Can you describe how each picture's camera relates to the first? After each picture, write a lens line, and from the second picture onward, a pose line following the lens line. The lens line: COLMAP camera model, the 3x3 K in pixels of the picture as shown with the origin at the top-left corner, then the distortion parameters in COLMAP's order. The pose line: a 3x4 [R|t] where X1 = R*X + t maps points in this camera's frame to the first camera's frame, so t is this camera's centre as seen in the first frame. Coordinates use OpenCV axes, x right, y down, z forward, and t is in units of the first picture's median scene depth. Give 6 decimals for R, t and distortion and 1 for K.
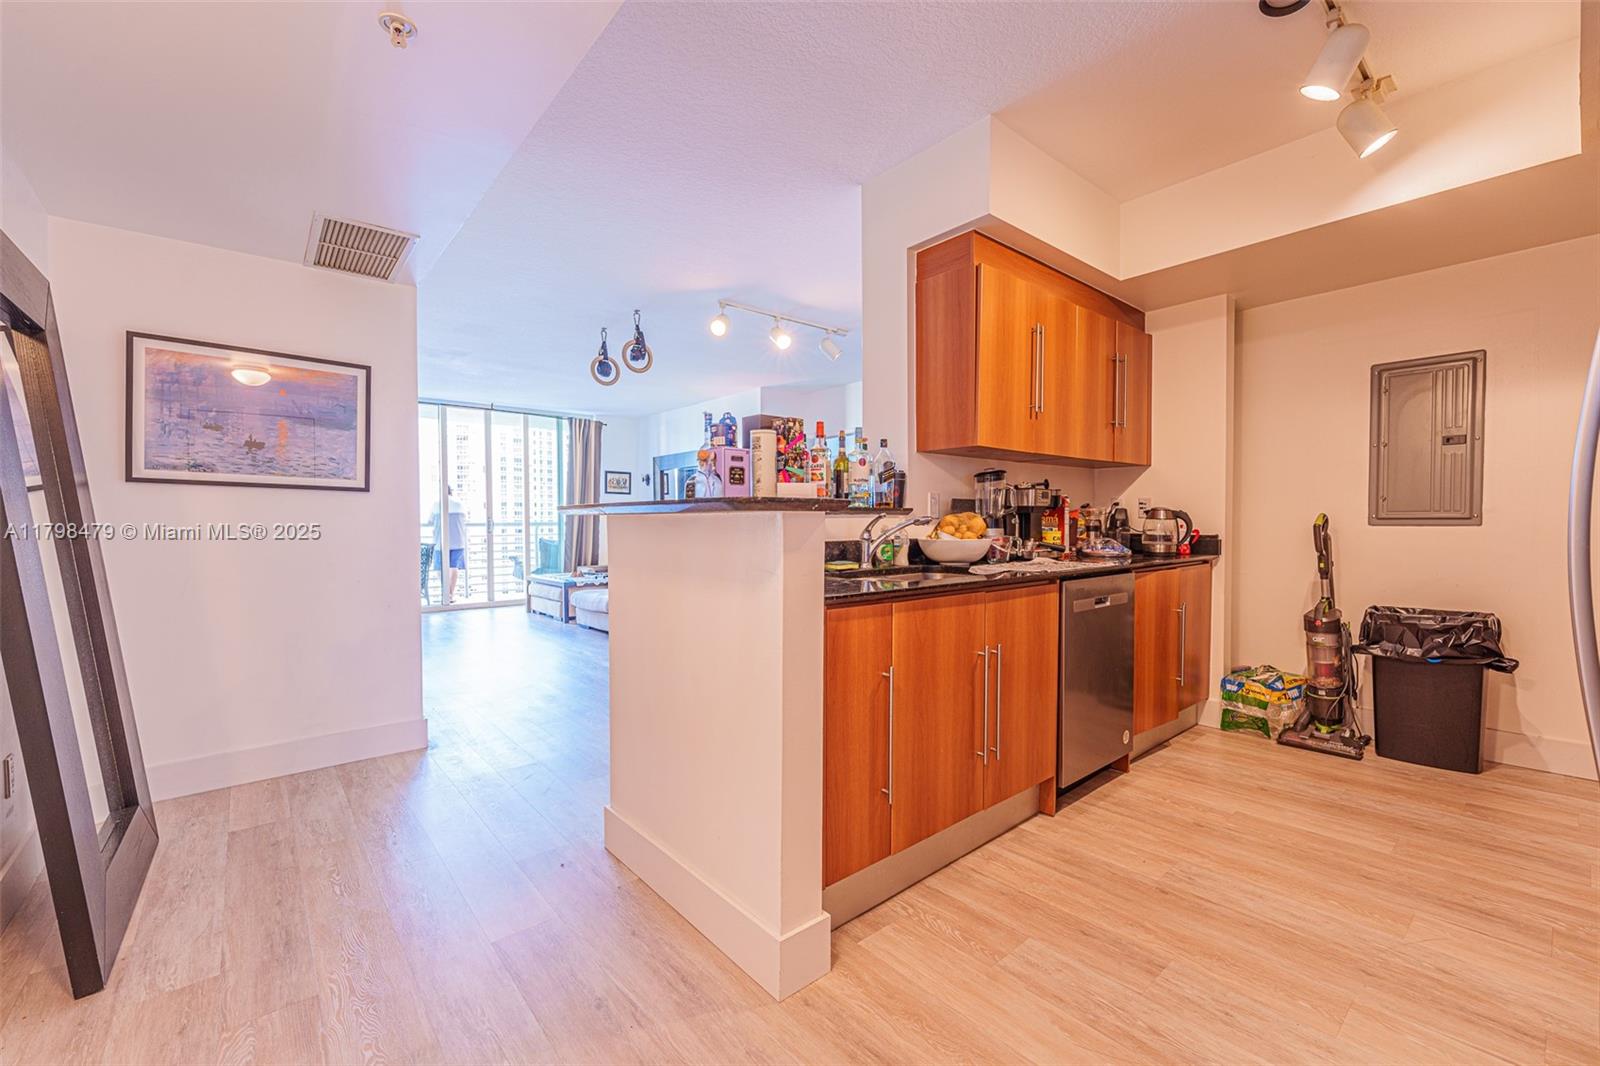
lens RADIAL K [[643.5, 0, 795.9], [0, 643.5, 538.6], [0, 0, 1]] dist [-0.002242, -0.000453]
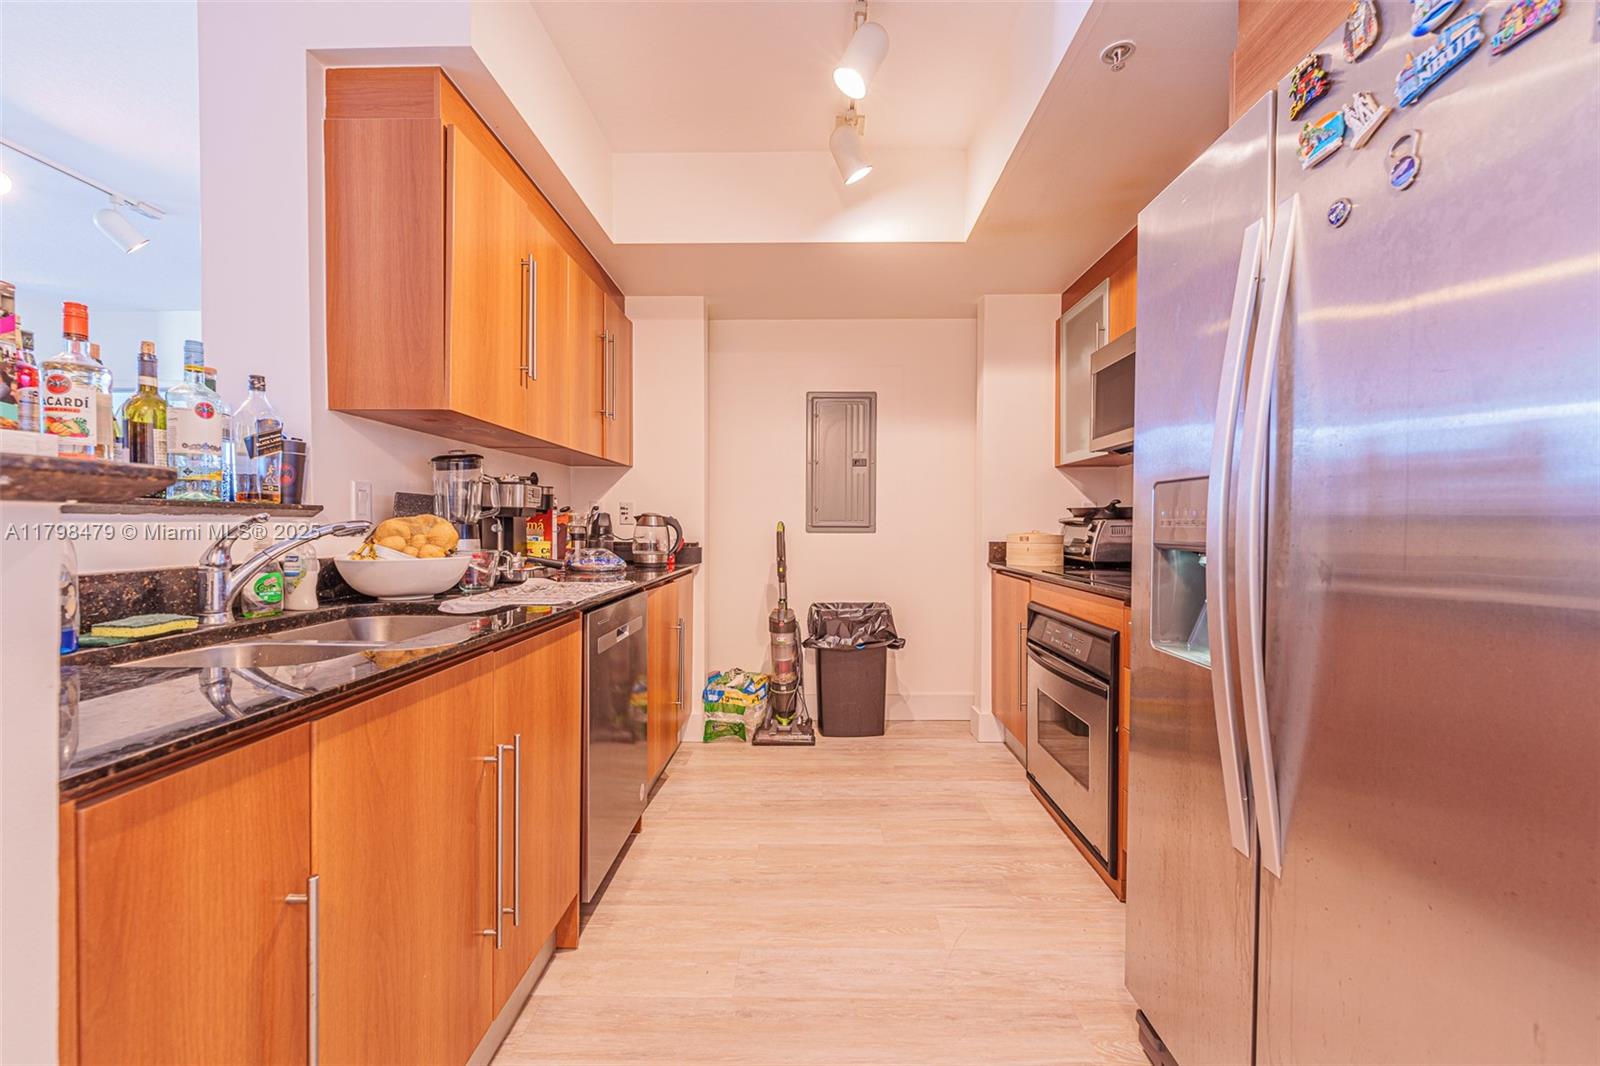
lens RADIAL K [[643.5, 0, 797.3], [0, 643.5, 535.7], [0, 0, 1]] dist [-0.002242, -0.000453]
pose [[0.652874, -0.006785, 0.757436, 0.023222], [0.013859, 0.999899, -0.002989, -0.012607], [-0.757339, 0.012449, 0.652903, 0.298630]]
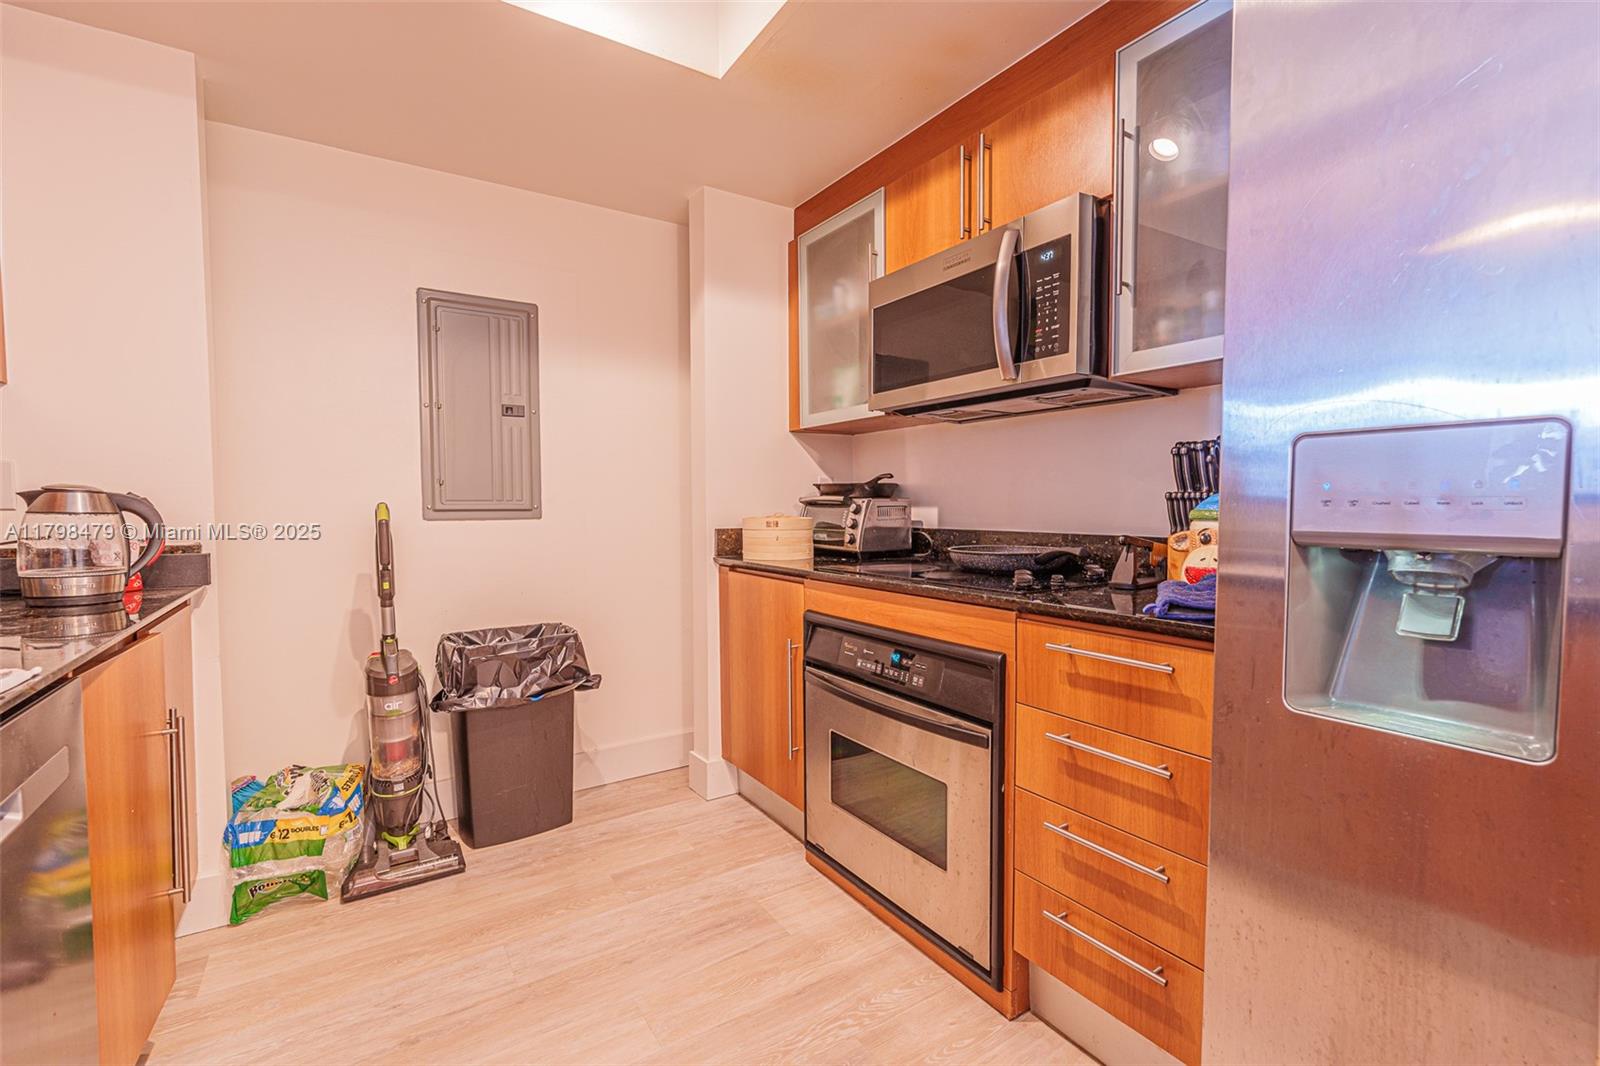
lens RADIAL K [[700.9, 0, 798.8], [0, 700.9, 535.0], [0, 0, 1]] dist [-0.004970, -0.002421]
pose [[0.114833, -0.038696, 0.992631, 0.209066], [0.028772, 0.998951, 0.035614, -0.021873], [-0.992968, 0.024470, 0.115826, 0.566131]]
